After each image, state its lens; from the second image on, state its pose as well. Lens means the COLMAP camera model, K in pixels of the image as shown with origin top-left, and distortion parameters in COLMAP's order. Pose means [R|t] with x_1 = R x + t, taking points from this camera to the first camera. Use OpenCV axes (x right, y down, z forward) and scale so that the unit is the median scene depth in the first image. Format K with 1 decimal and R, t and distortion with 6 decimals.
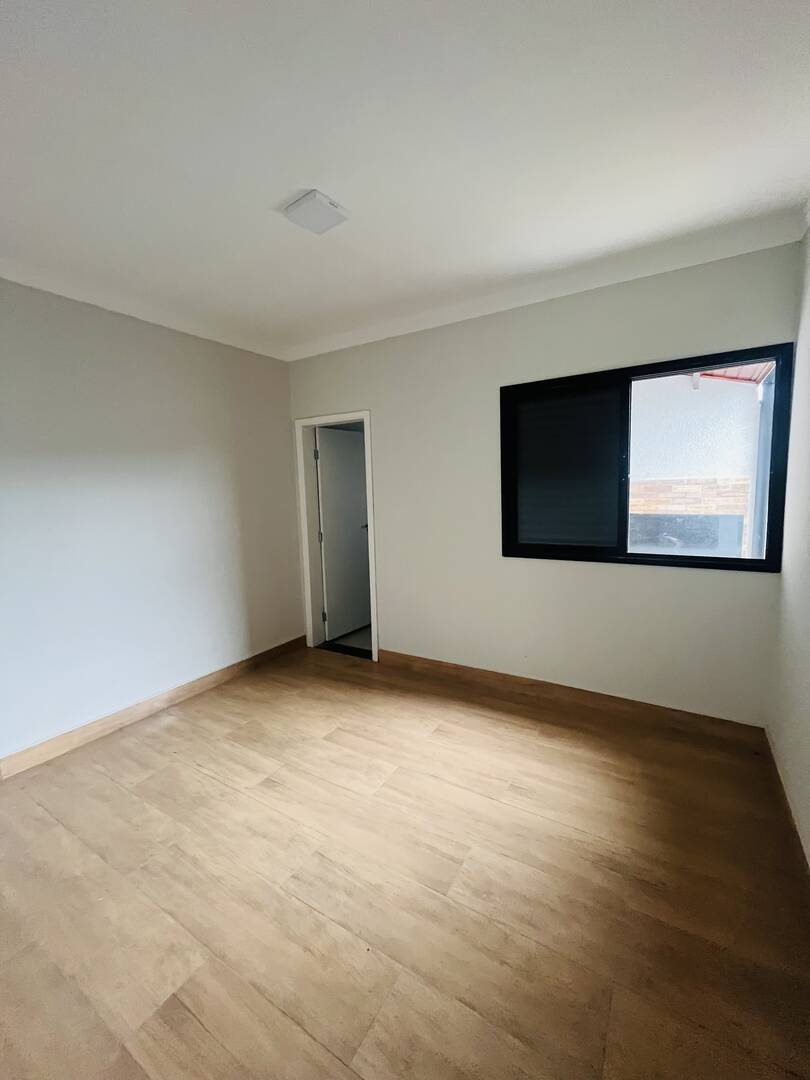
lens RADIAL K [[482.0, 0, 405.0], [0, 482.0, 540.0], [0, 0, 1]] dist [-0.012990, -0.000386]
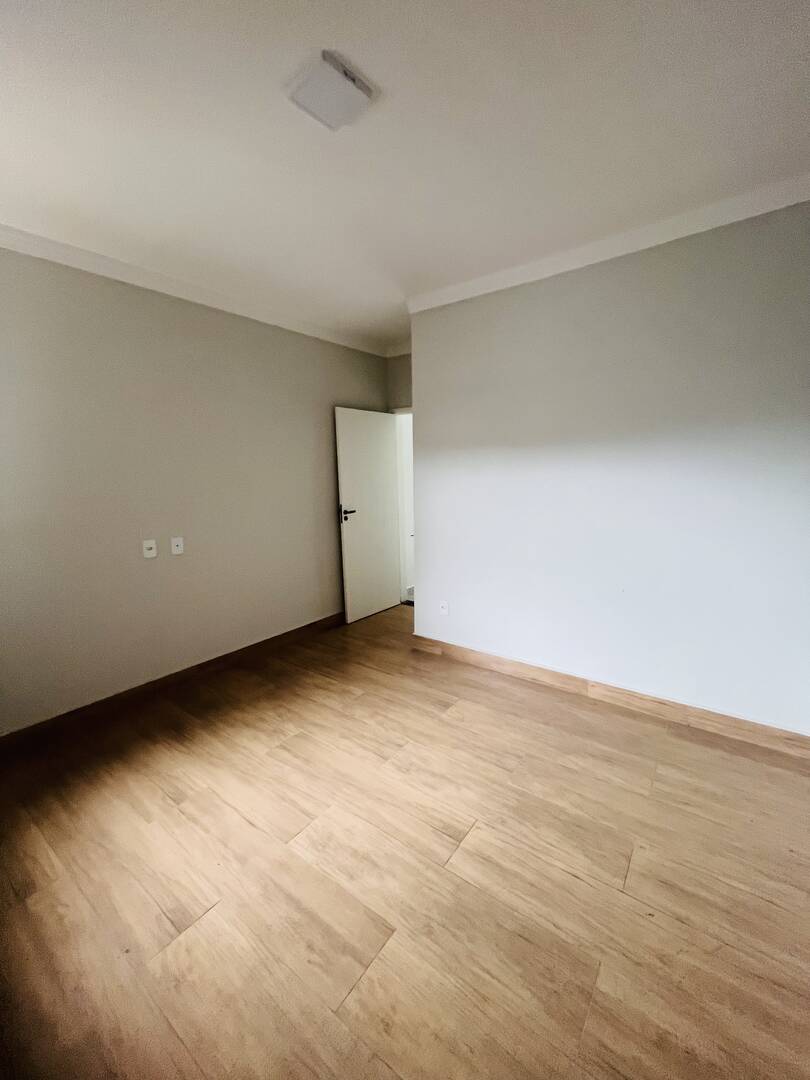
lens RADIAL K [[438.3, 0, 407.6], [0, 438.3, 537.6], [0, 0, 1]] dist [-0.005839, -0.000199]
pose [[-0.996916, 0.040025, 0.067497, -0.305016], [0.056140, 0.964755, 0.257090, -0.174611], [-0.054828, 0.260086, -0.964027, 1.742284]]
